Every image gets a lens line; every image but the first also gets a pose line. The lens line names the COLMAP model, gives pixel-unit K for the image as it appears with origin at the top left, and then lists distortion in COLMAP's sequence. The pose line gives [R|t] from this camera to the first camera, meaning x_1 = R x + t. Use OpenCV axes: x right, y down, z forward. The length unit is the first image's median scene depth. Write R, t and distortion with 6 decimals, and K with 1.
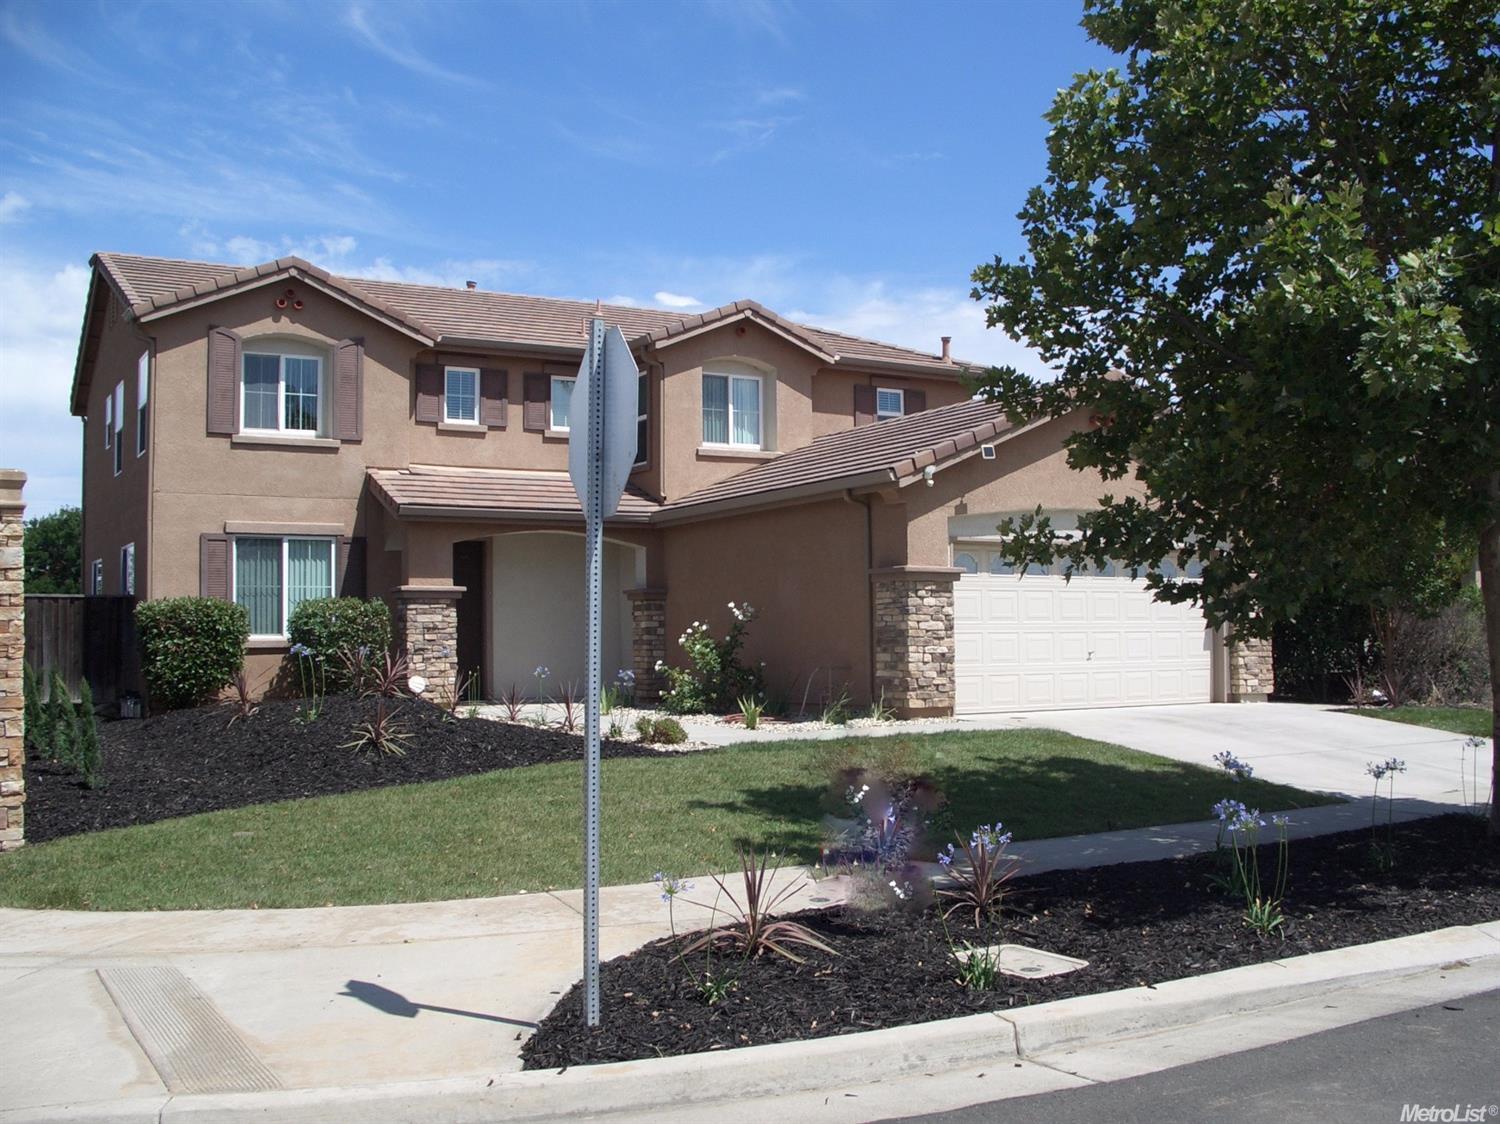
lens RADIAL K [[1523.5, 0, 788.5], [0, 1523.5, 572.9], [0, 0, 1]] dist [-0.200495, 0.240640]
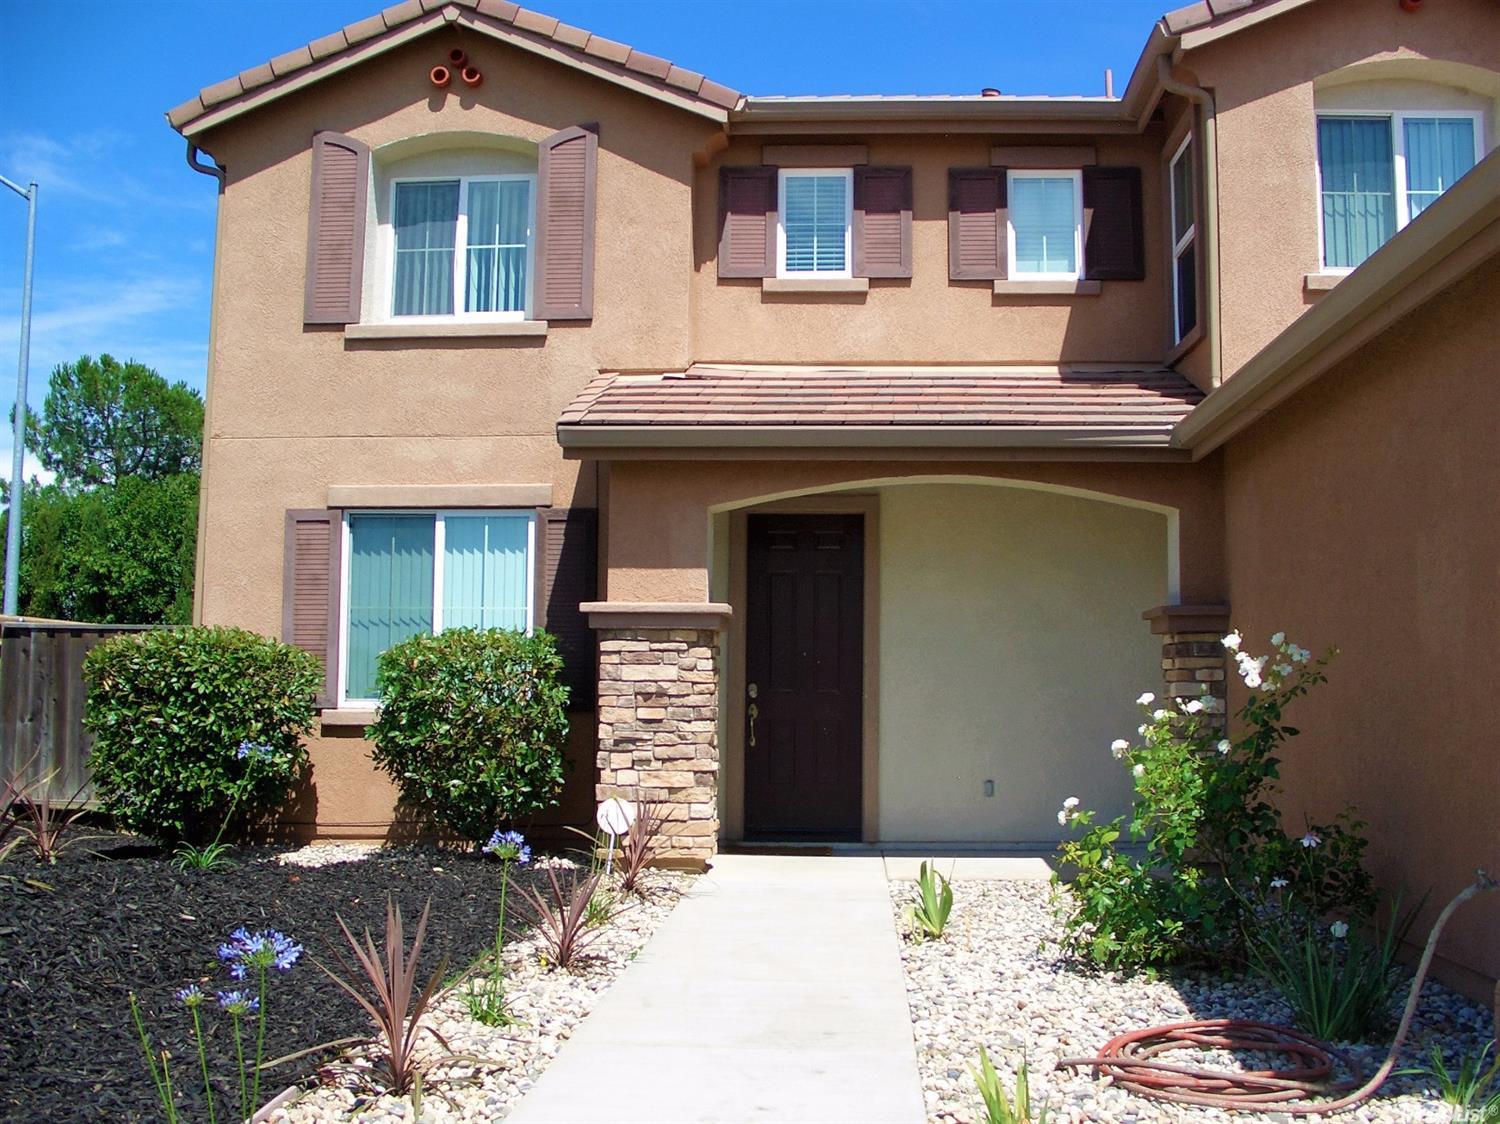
lens RADIAL K [[1523.5, 0, 788.5], [0, 1523.5, 572.9], [0, 0, 1]] dist [-0.200495, 0.240640]
pose [[0.829871, -0.026392, -0.557331, 0.054457], [0.010112, 0.999428, -0.032270, 0.014999], [0.557864, 0.021144, 0.829663, 0.633546]]
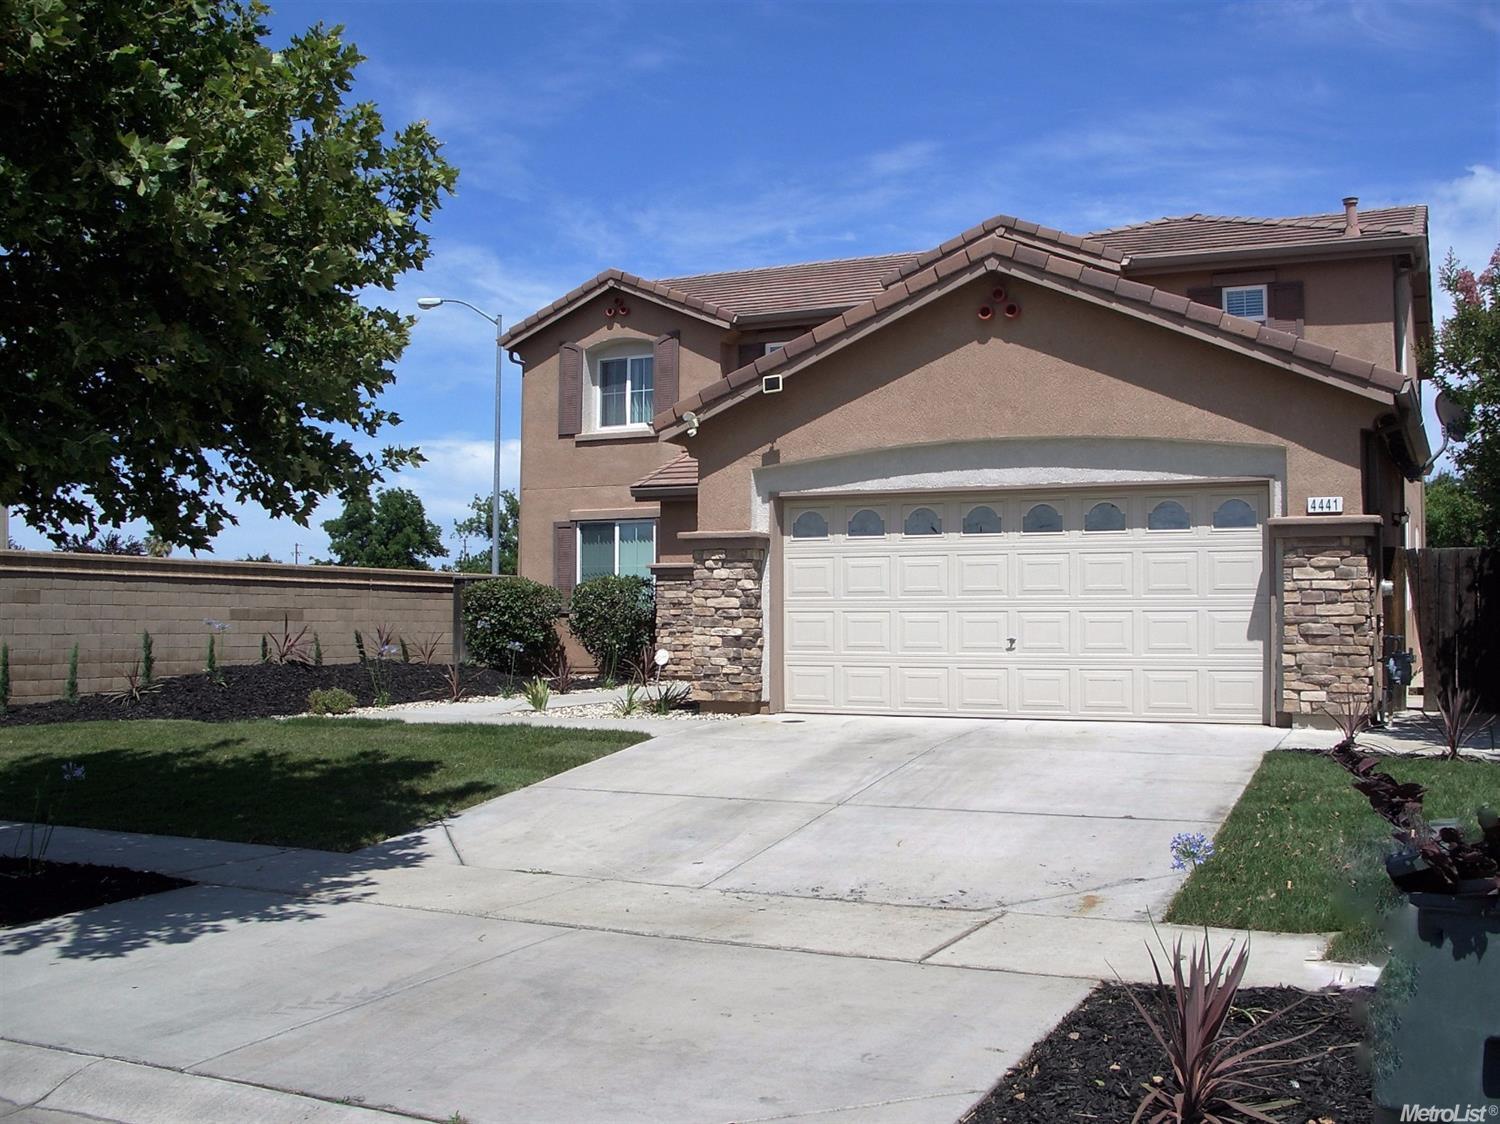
lens RADIAL K [[1523.5, 0, 788.5], [0, 1523.5, 572.9], [0, 0, 1]] dist [-0.200495, 0.240640]
pose [[0.557693, -0.015017, -0.829911, 0.670848], [0.033238, 0.999438, 0.004251, 0.013516], [0.829381, -0.029955, 0.557879, 0.474396]]
